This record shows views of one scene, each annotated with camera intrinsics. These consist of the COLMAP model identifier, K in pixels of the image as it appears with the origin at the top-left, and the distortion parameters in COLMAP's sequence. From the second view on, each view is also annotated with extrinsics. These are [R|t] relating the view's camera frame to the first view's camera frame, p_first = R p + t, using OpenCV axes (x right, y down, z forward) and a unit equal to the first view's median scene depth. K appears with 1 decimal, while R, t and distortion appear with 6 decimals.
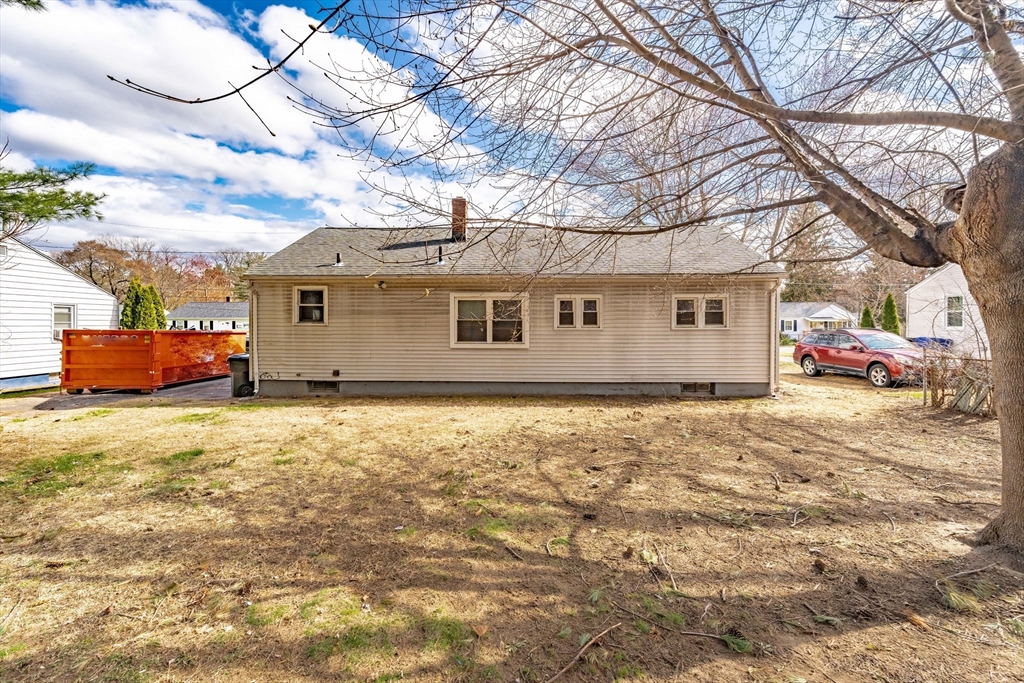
lens RADIAL K [[417.6, 0, 516.6], [0, 417.6, 332.5], [0, 0, 1]] dist [-0.005724, -0.000447]
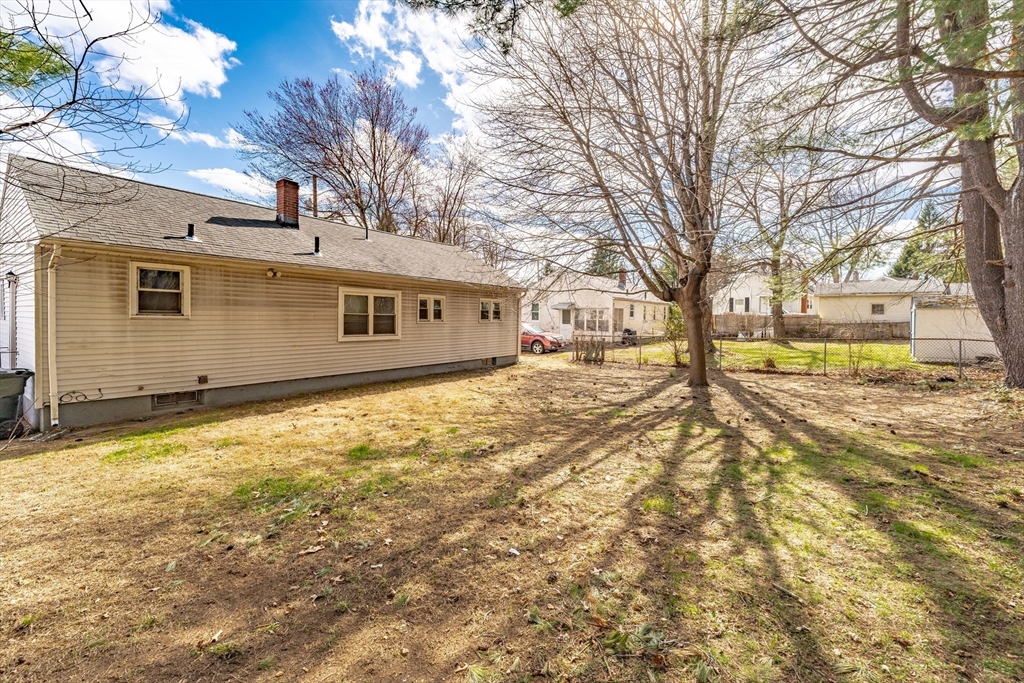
lens RADIAL K [[417.6, 0, 516.6], [0, 417.6, 332.5], [0, 0, 1]] dist [-0.005724, -0.000447]
pose [[0.560100, -0.022543, 0.828118, -0.754643], [0.008854, 0.999735, 0.021226, -0.002332], [-0.828378, -0.004556, 0.560151, 0.077763]]
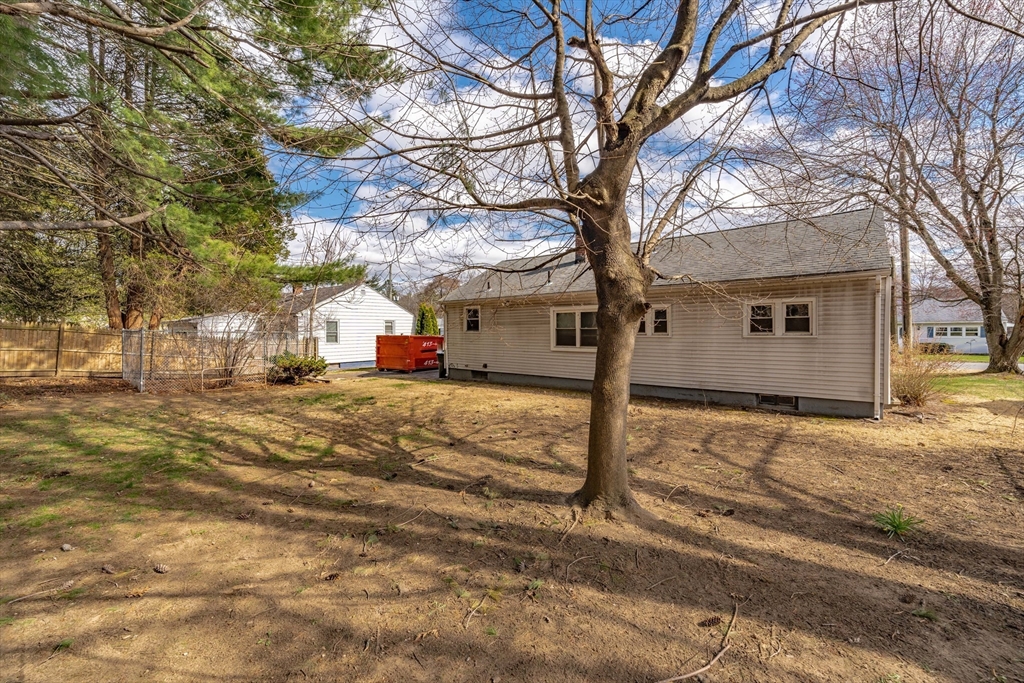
lens RADIAL K [[417.6, 0, 516.6], [0, 417.6, 332.5], [0, 0, 1]] dist [-0.005724, -0.000447]
pose [[0.794510, -0.000386, -0.607251, 0.536704], [-0.008863, 0.999886, -0.012231, -0.001622], [0.607187, 0.015100, 0.794416, -0.082812]]
